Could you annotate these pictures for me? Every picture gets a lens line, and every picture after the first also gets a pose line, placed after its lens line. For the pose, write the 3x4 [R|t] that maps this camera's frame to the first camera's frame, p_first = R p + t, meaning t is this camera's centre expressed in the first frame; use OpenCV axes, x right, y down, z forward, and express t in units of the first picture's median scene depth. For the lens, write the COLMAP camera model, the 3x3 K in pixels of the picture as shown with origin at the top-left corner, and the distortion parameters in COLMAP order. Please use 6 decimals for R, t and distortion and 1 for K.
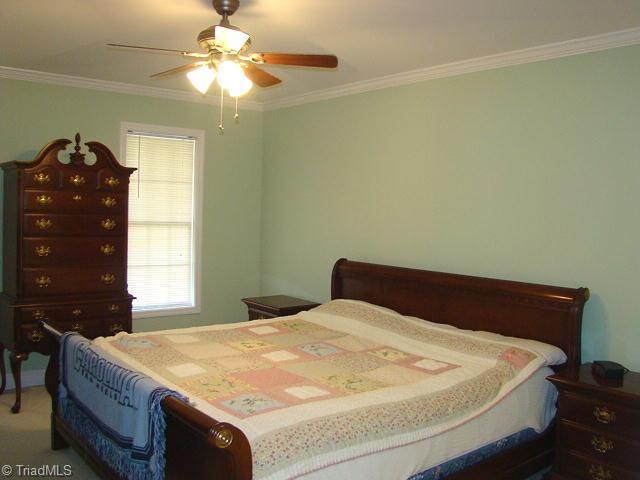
lens RADIAL K [[601.3, 0, 320.0], [0, 601.3, 240.0], [0, 0, 1]] dist [-0.143416, 0.000348]
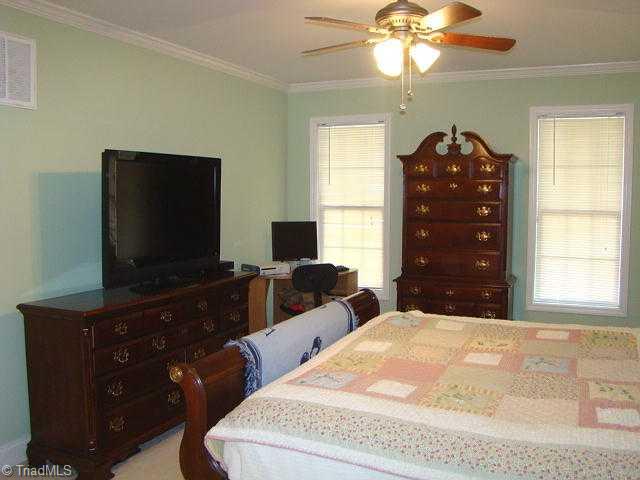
lens RADIAL K [[601.3, 0, 320.0], [0, 601.3, 240.0], [0, 0, 1]] dist [-0.143416, 0.000348]
pose [[0.423490, 0.039081, -0.905057, 0.467872], [-0.034860, 0.999032, 0.026828, 0.005670], [0.905230, 0.020189, 0.424443, 0.323305]]
